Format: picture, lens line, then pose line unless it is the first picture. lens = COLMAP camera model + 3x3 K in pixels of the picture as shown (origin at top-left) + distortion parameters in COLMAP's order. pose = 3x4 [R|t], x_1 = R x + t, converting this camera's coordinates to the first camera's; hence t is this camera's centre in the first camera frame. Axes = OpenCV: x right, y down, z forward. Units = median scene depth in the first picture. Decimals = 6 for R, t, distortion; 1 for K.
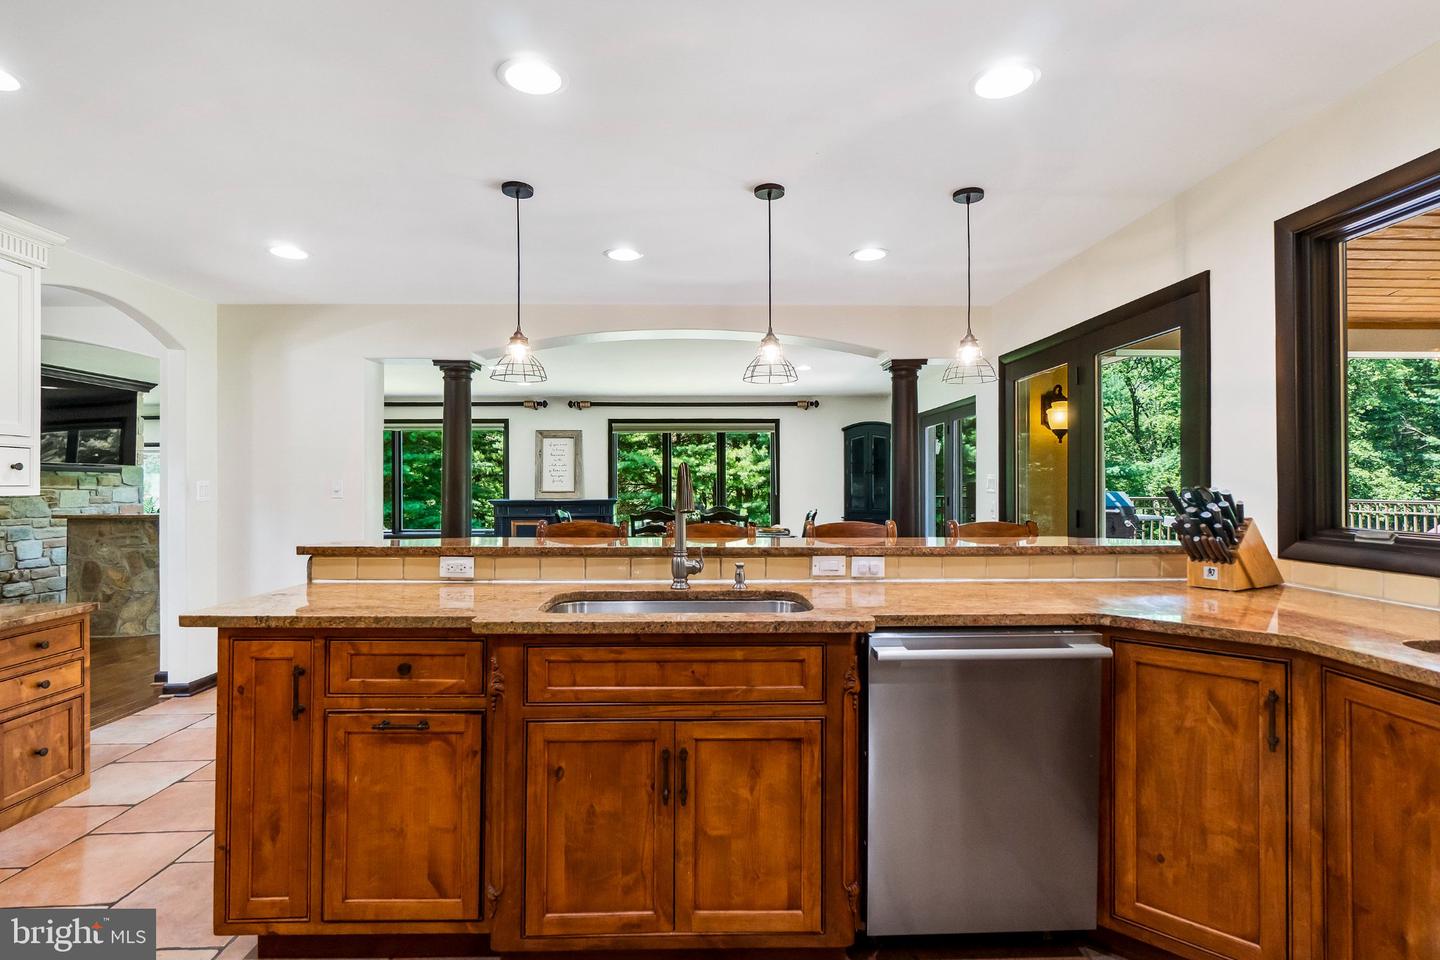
lens RADIAL K [[723.7, 0, 719.9], [0, 723.7, 471.2], [0, 0, 1]] dist [0.007882, -0.001367]
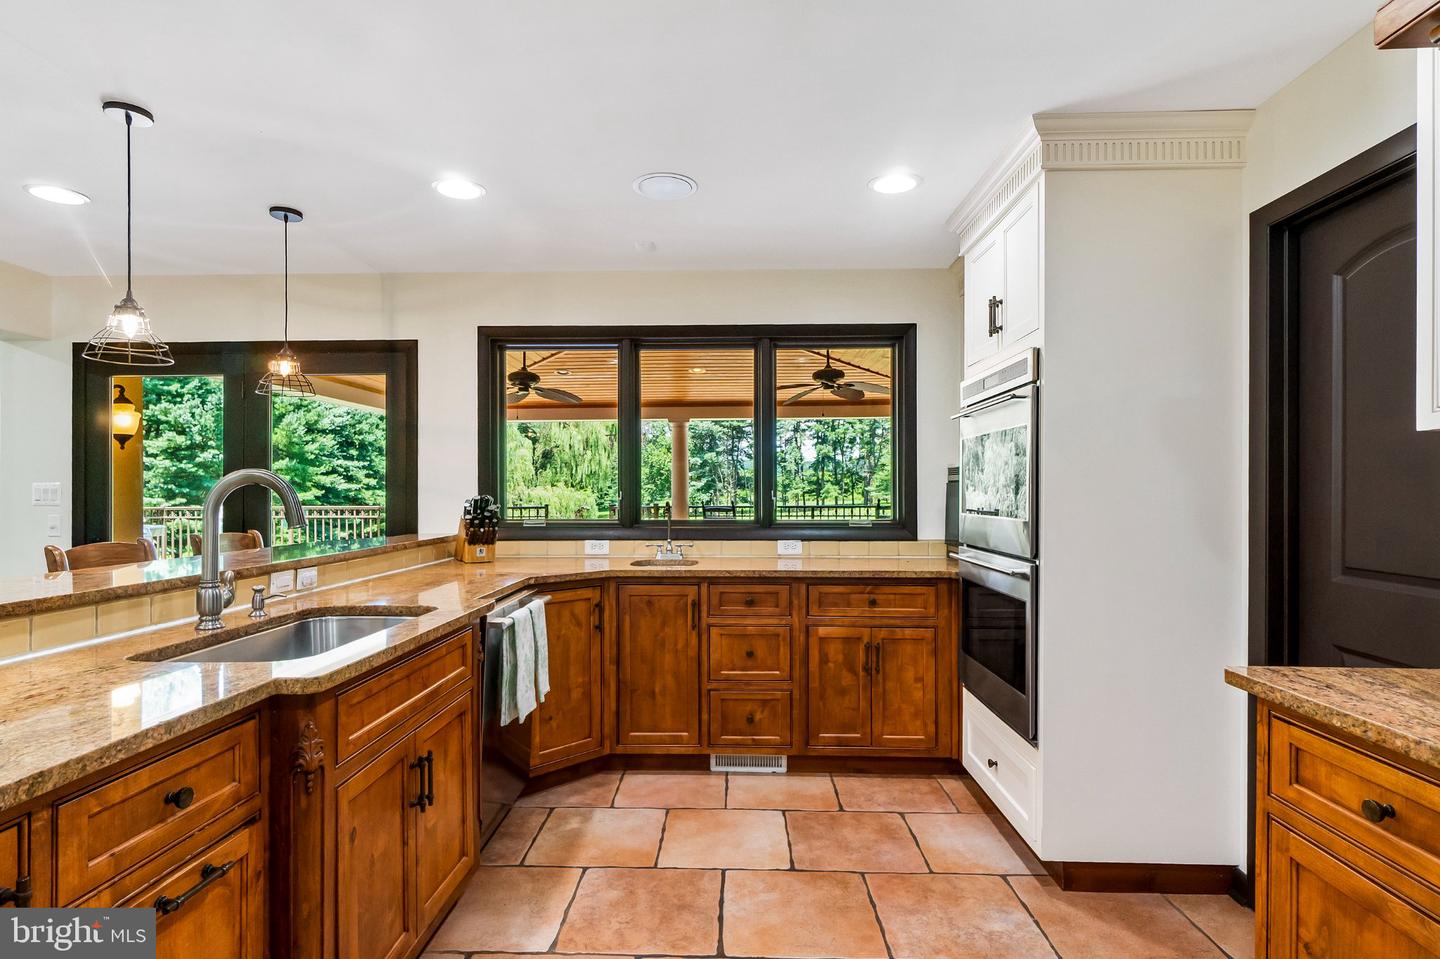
lens RADIAL K [[723.7, 0, 724.6], [0, 723.7, 486.7], [0, 0, 1]] dist [0.007882, -0.001367]
pose [[0.046813, 0.010211, 0.998851, -0.824197], [-0.014435, 0.999850, -0.009544, 0.009473], [-0.998799, -0.013972, 0.046954, 0.421425]]
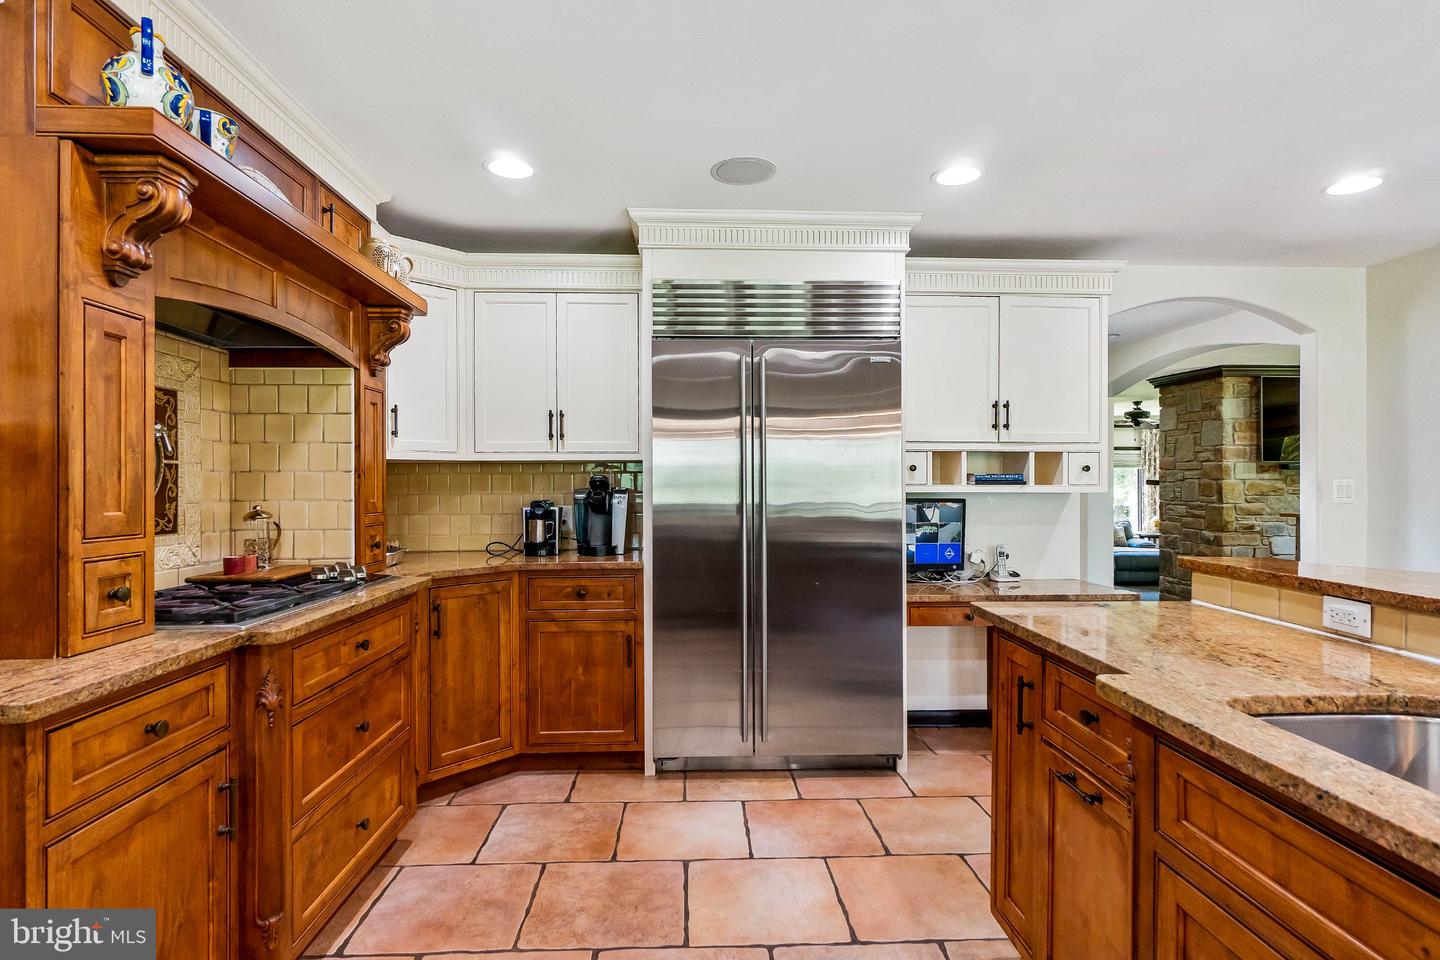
lens RADIAL K [[723.7, 0, 705.3], [0, 723.7, 486.7], [0, 0, 1]] dist [0.007882, -0.001367]
pose [[0.003990, 0.007771, -0.999962, 0.289422], [0.014411, 0.999866, 0.007828, 0.007529], [0.999888, -0.014442, 0.003877, 0.478594]]
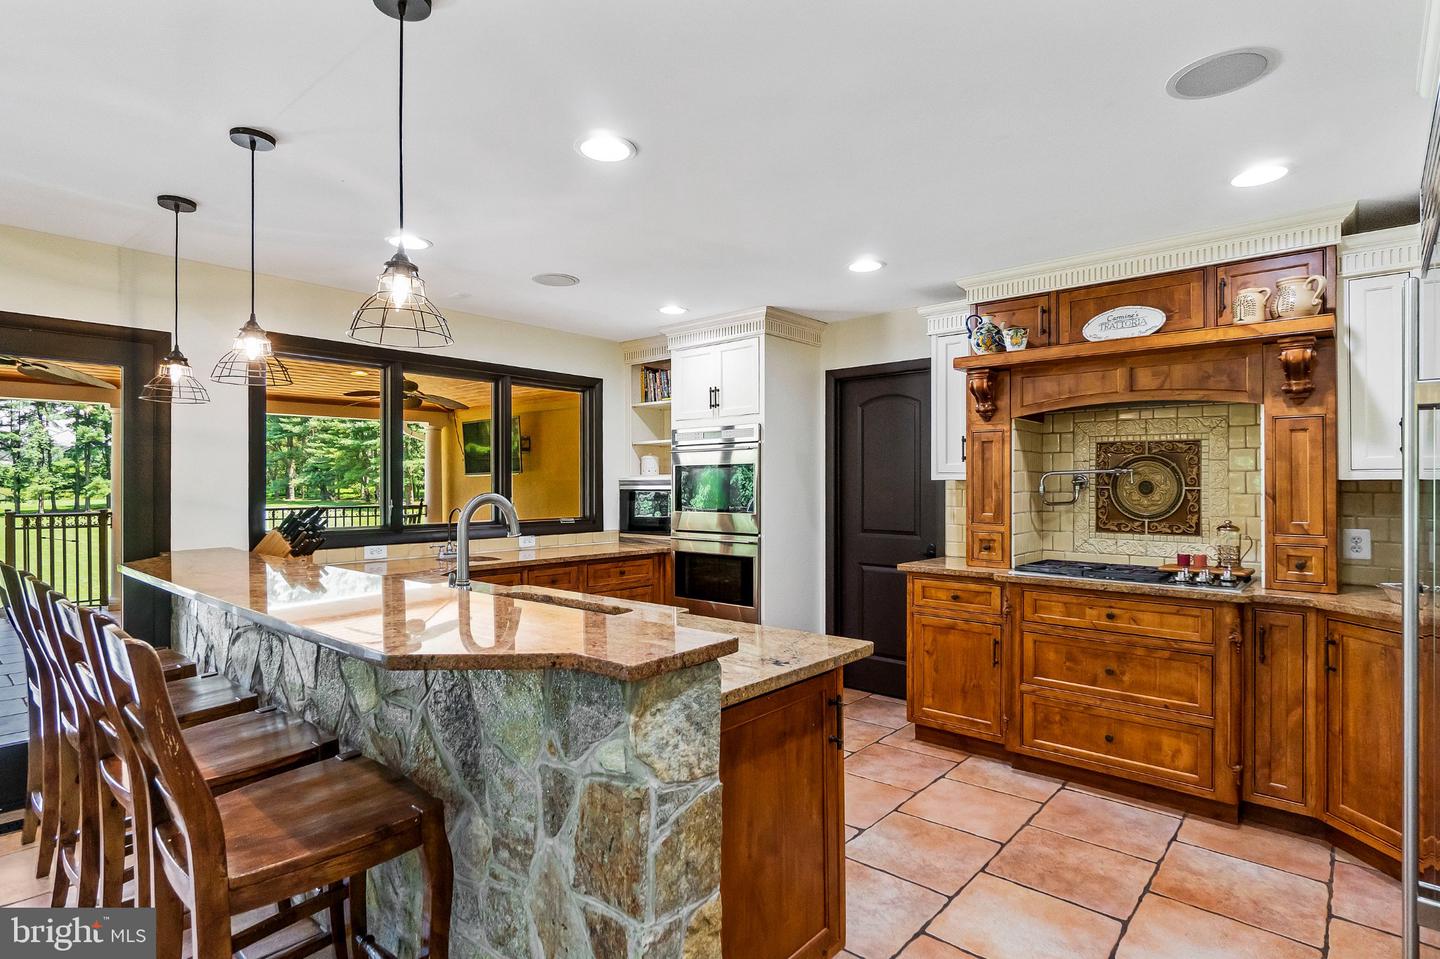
lens RADIAL K [[723.7, 0, 719.9], [0, 723.7, 482.3], [0, 0, 1]] dist [0.007882, -0.001367]
pose [[-0.738016, 0.007882, 0.674737, -1.019926], [-0.005573, 0.999826, -0.017775, -0.008959], [-0.674760, -0.016879, -0.737844, 1.539008]]
